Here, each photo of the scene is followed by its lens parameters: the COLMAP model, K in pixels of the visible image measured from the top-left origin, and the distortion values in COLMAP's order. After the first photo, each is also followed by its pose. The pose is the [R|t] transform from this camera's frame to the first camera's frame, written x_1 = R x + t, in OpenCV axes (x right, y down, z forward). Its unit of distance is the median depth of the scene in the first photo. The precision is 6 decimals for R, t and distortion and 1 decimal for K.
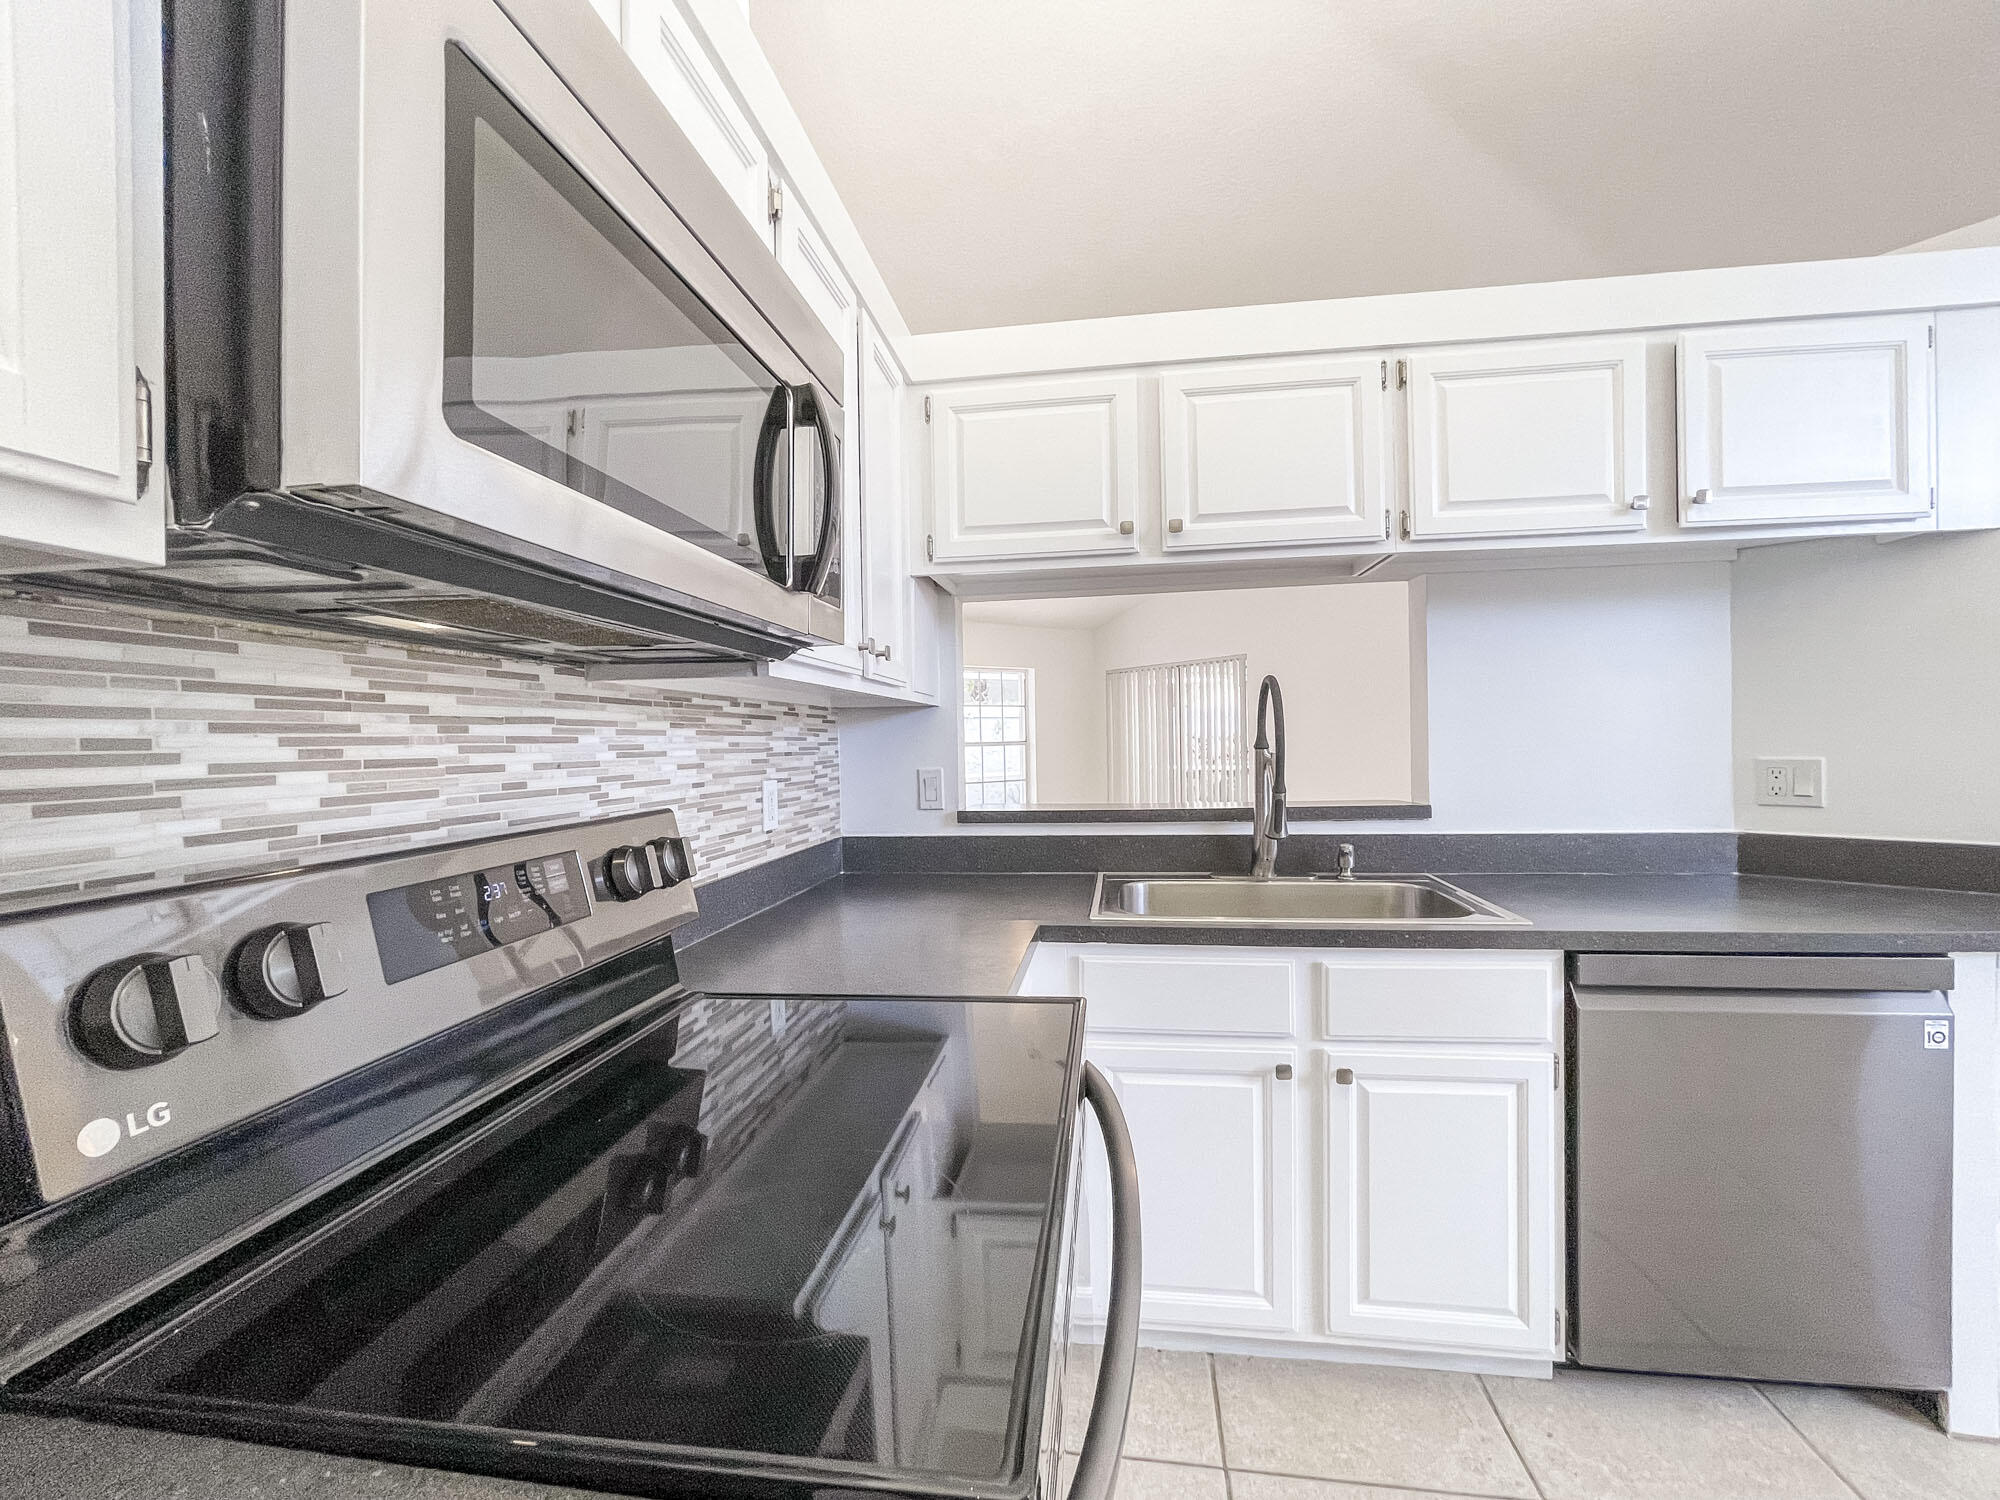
lens RADIAL K [[837.9, 0, 1000.0], [0, 837.9, 750.0], [0, 0, 1]] dist [-0.001545, -0.000077]
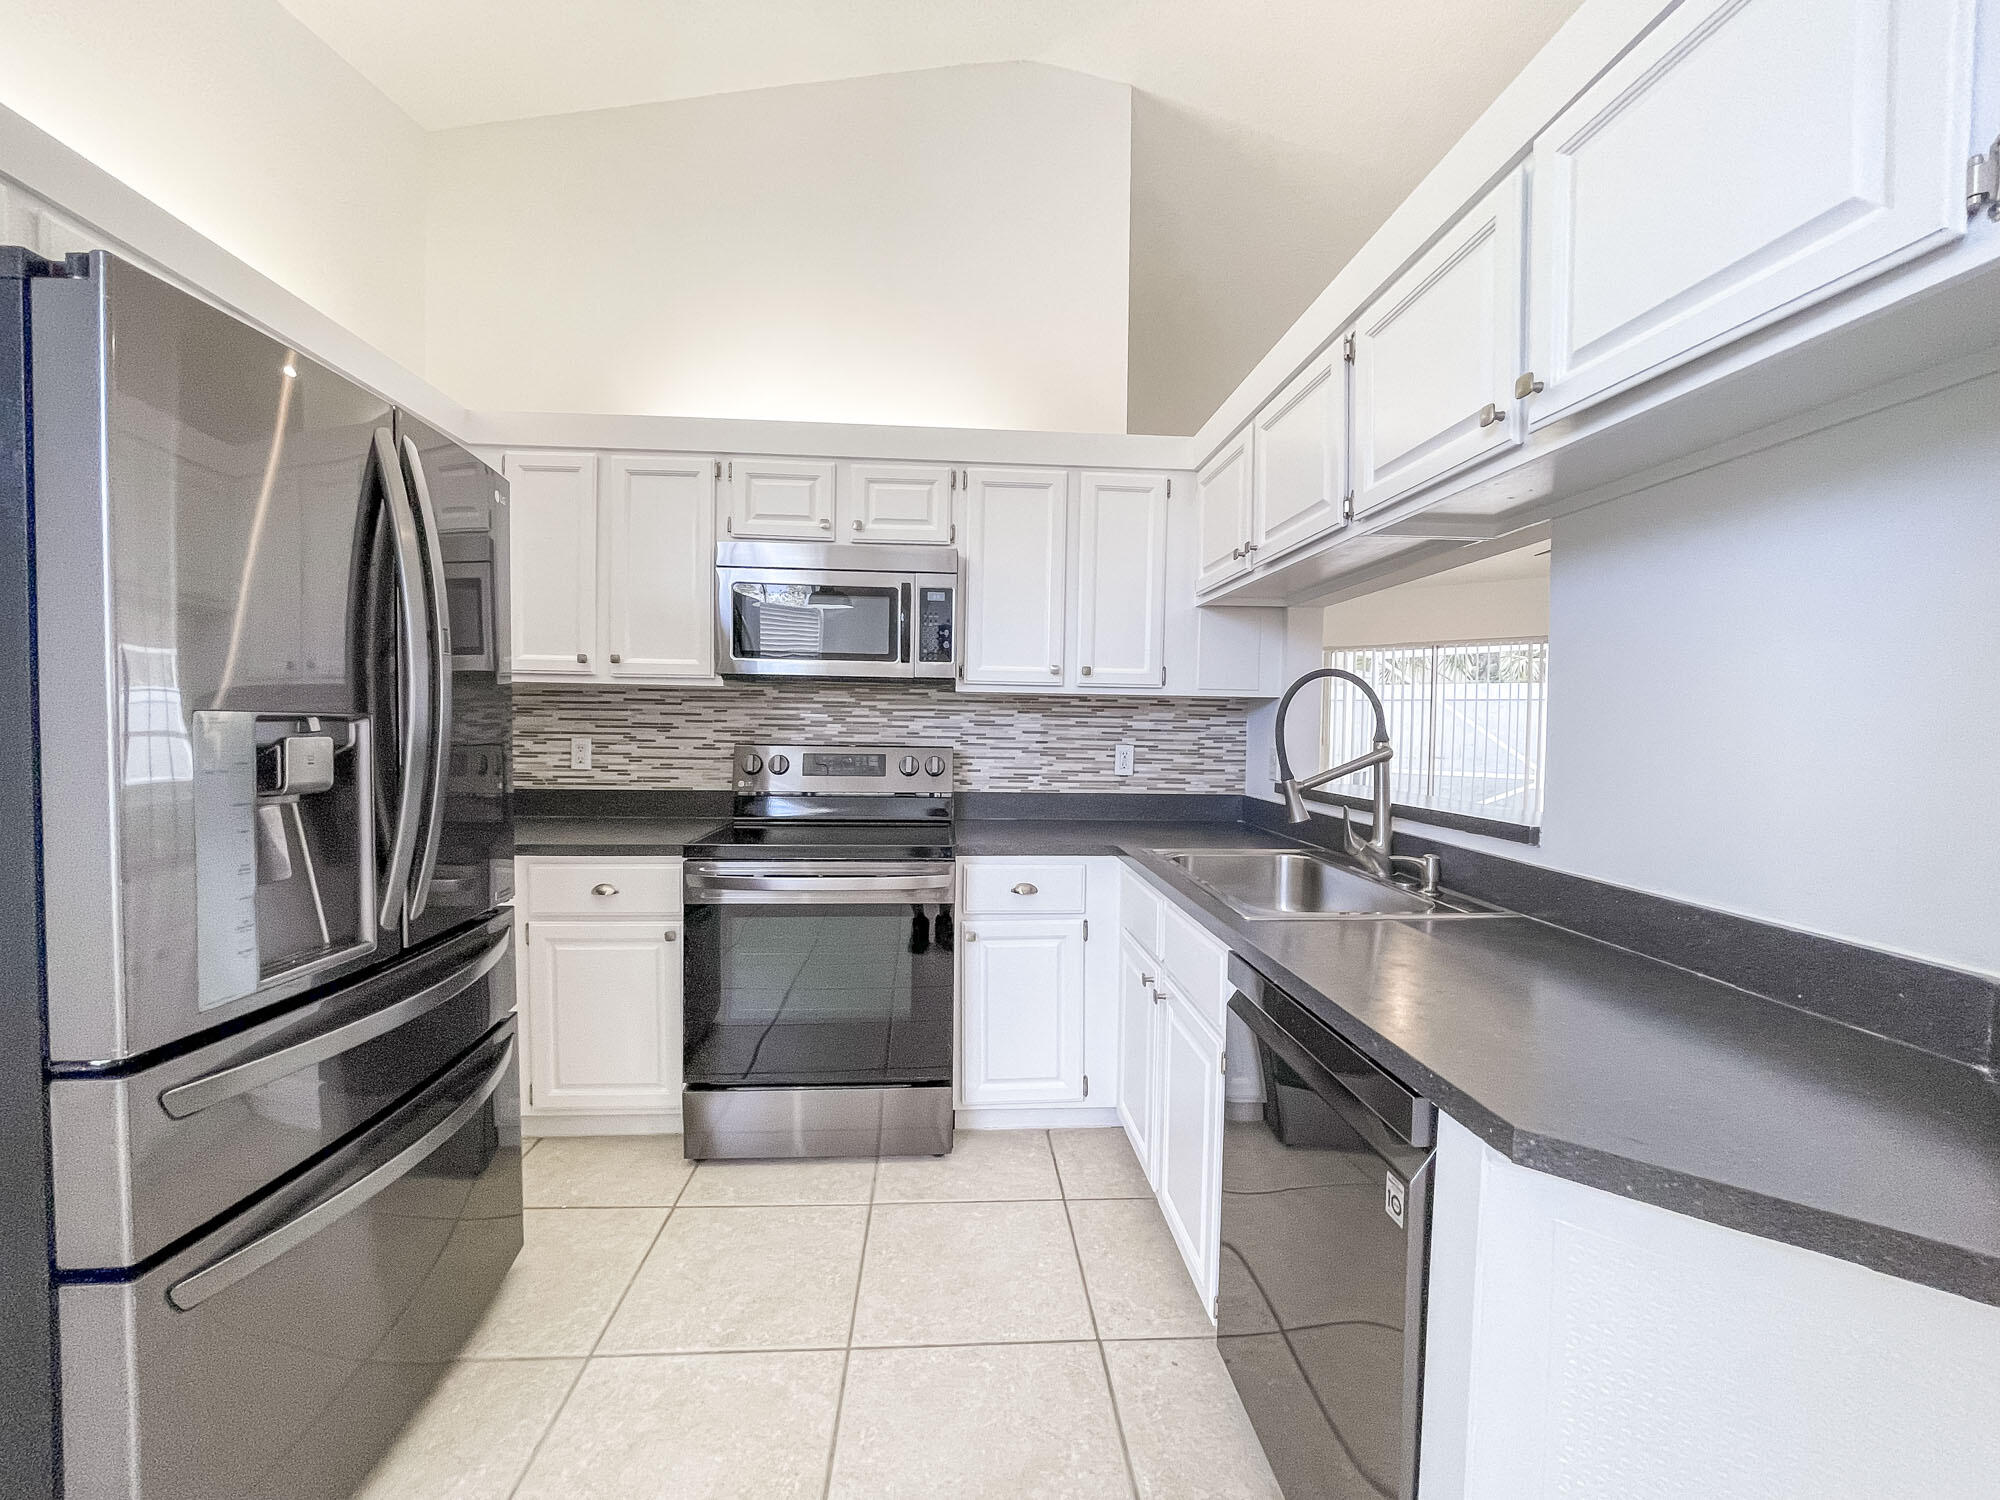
lens RADIAL K [[837.9, 0, 1000.0], [0, 837.9, 750.0], [0, 0, 1]] dist [-0.001545, -0.000077]
pose [[0.200482, 0.050008, -0.978420, 1.827646], [-0.030586, 0.998529, 0.044768, -0.029650], [0.979220, 0.020951, 0.201717, 0.591498]]
